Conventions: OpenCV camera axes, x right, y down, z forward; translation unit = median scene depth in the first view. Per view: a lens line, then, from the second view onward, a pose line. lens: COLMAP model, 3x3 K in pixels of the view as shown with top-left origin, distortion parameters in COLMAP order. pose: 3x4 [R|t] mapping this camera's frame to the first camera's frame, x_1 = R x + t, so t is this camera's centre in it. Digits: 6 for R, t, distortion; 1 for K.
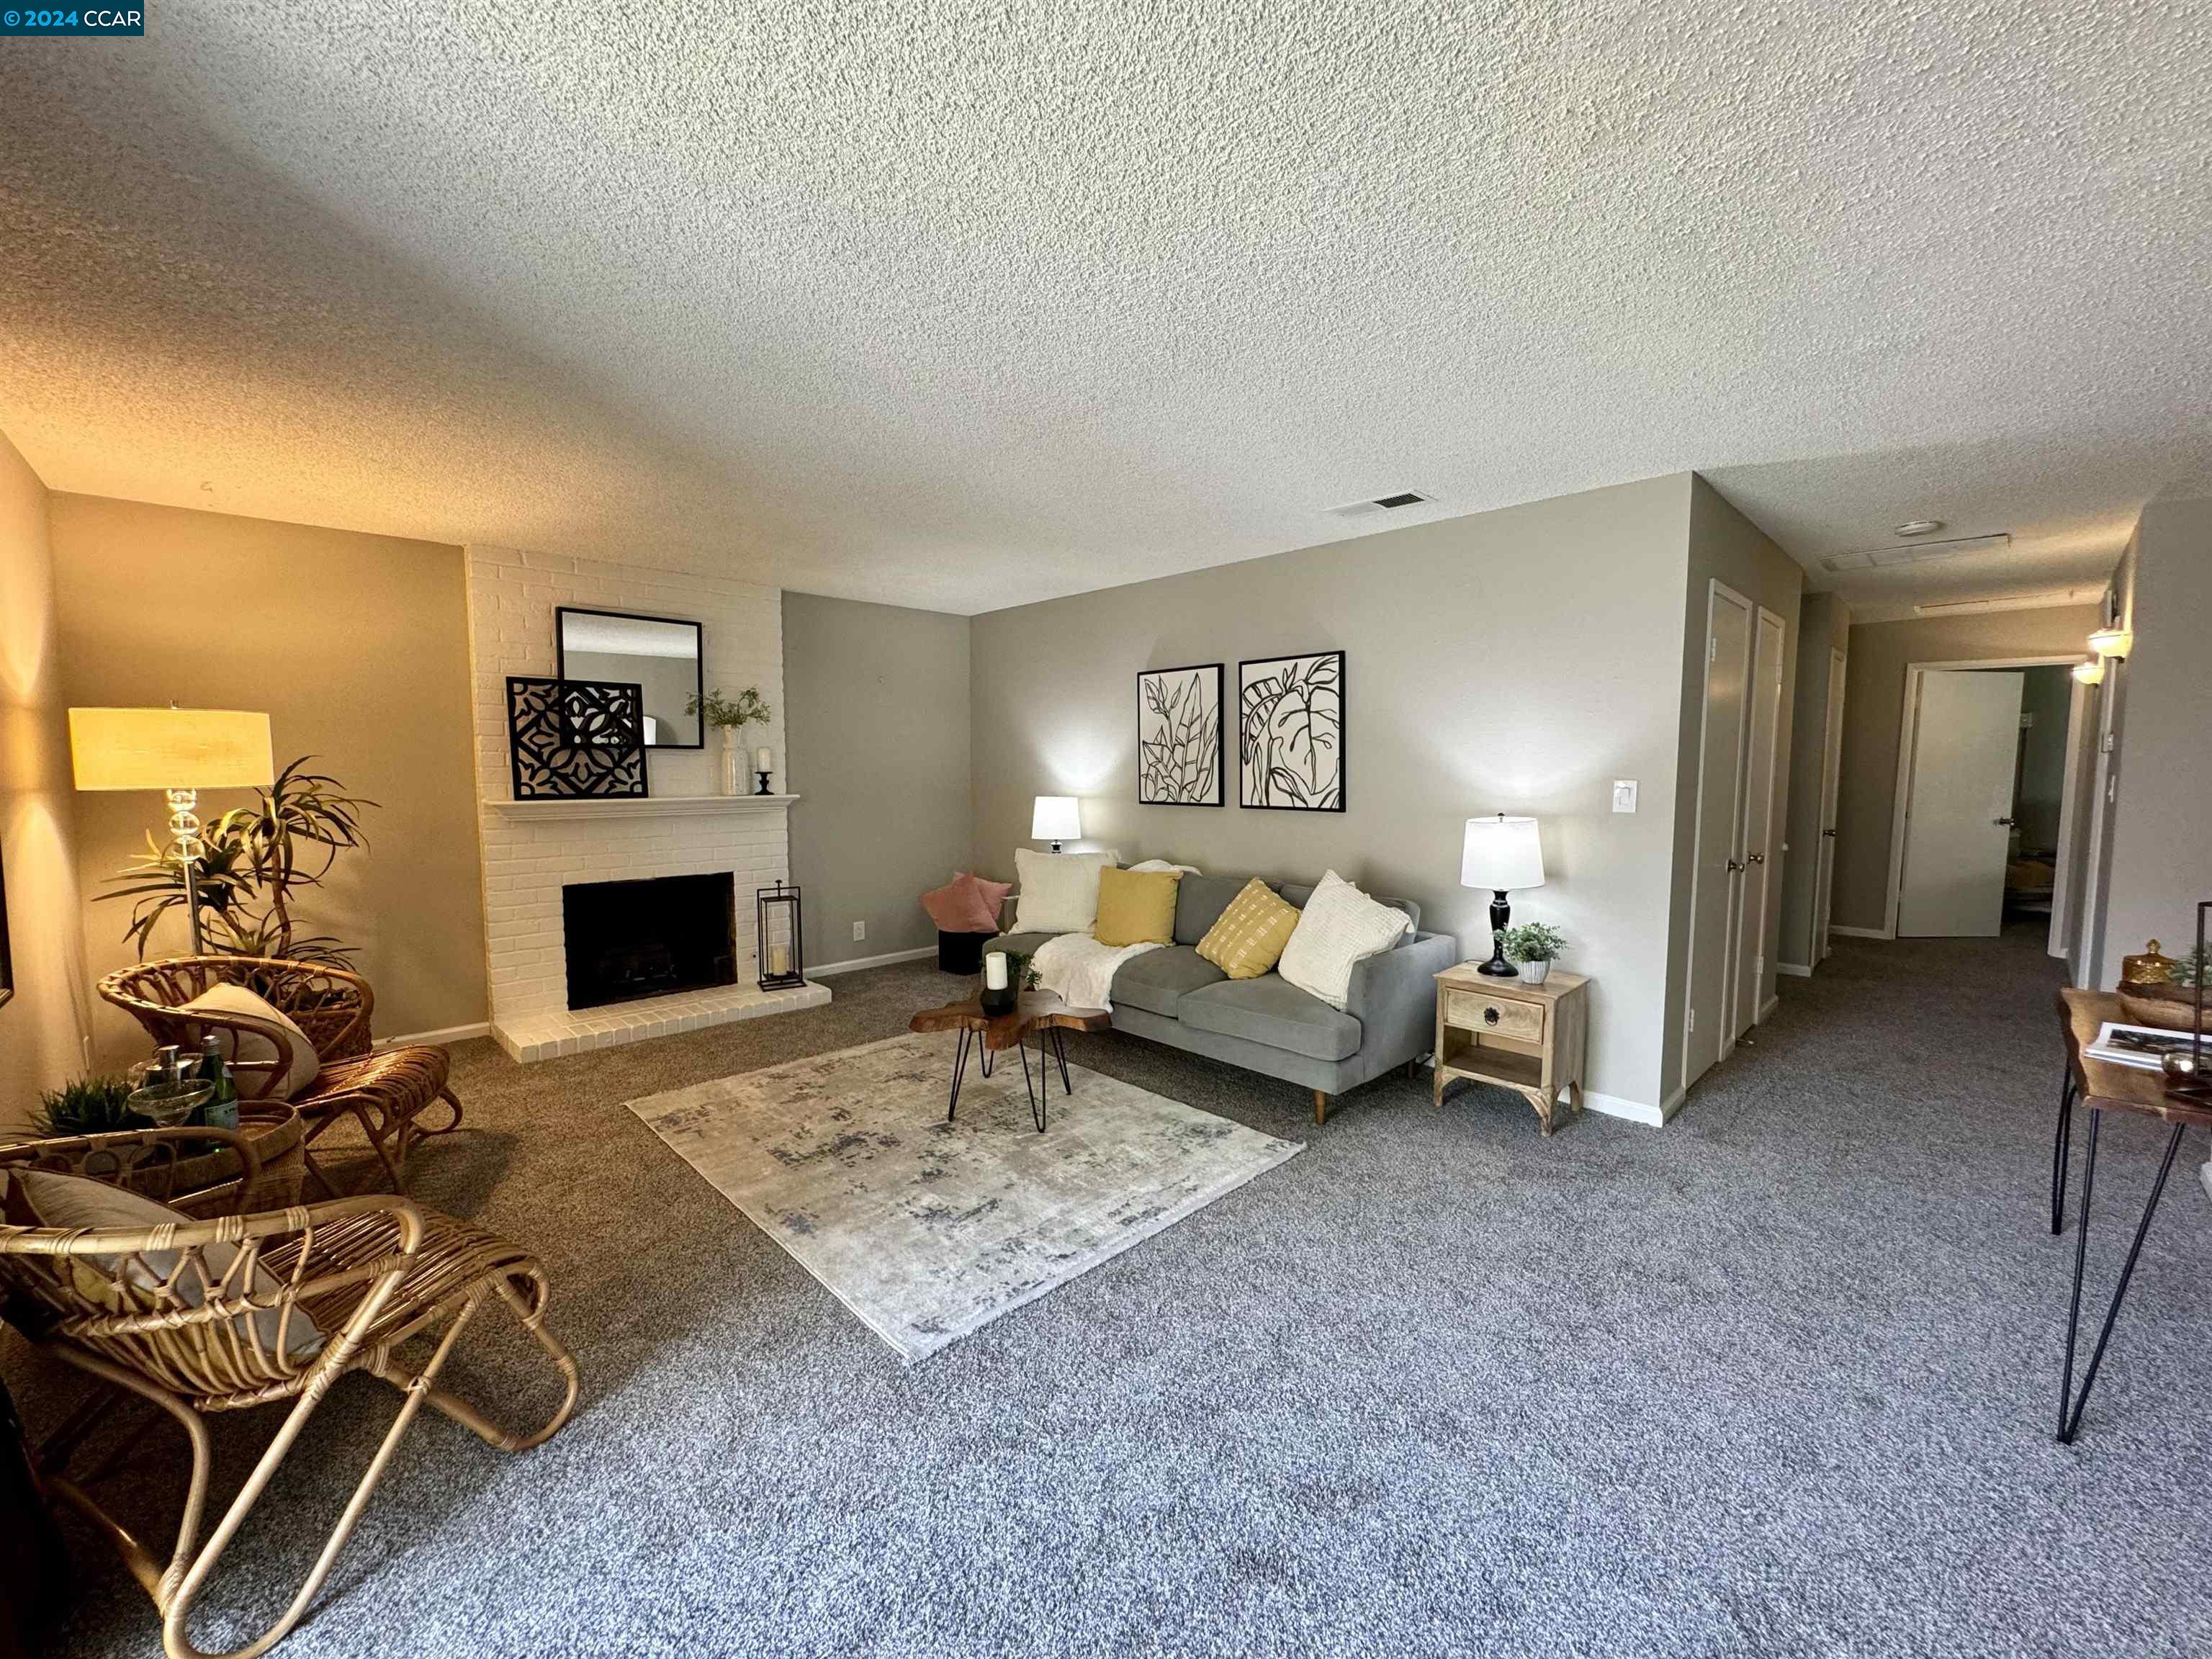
lens RADIAL K [[882.3, 0, 1102.7], [0, 882.3, 834.0], [0, 0, 1]] dist [-0.007578, 0.001465]
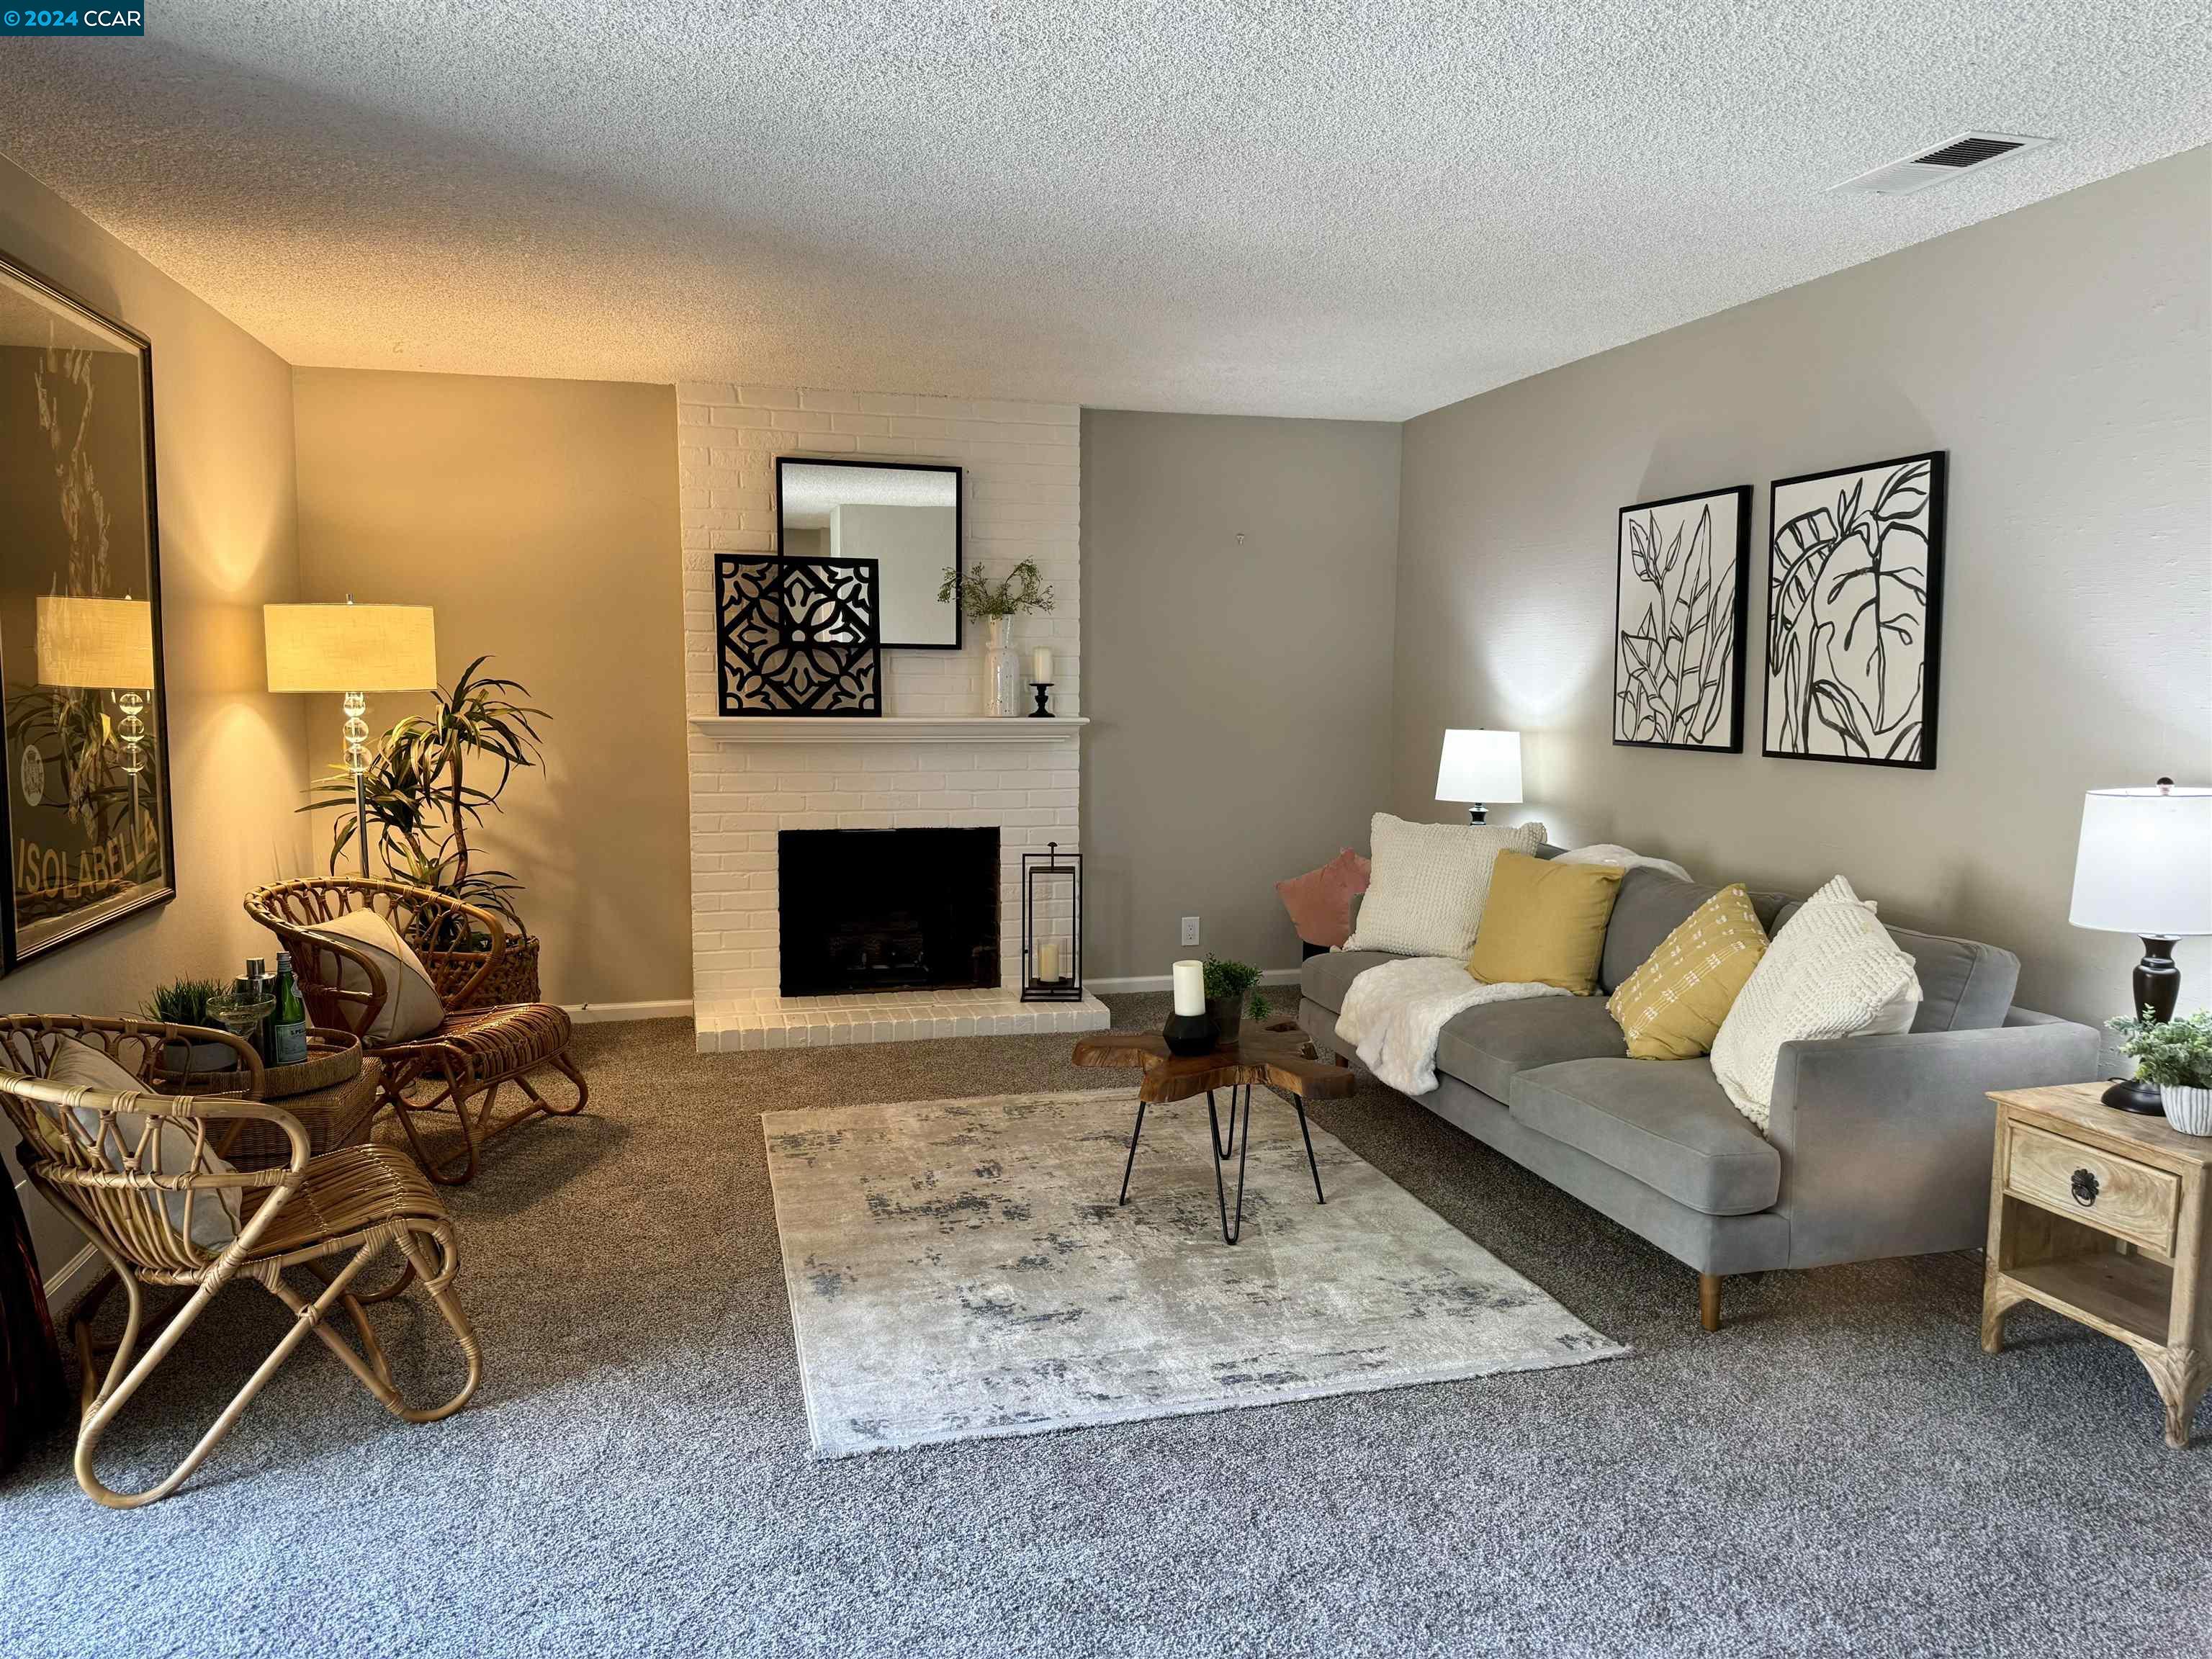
lens RADIAL K [[1546.1, 0, 1108.8], [0, 1546.1, 837.6], [0, 0, 1]] dist [0.059726, -0.080118]
pose [[0.872070, 0.056955, -0.486056, 0.295556], [-0.043854, 0.998304, 0.038297, 0.001345], [0.487413, -0.012082, 0.873088, -0.023356]]
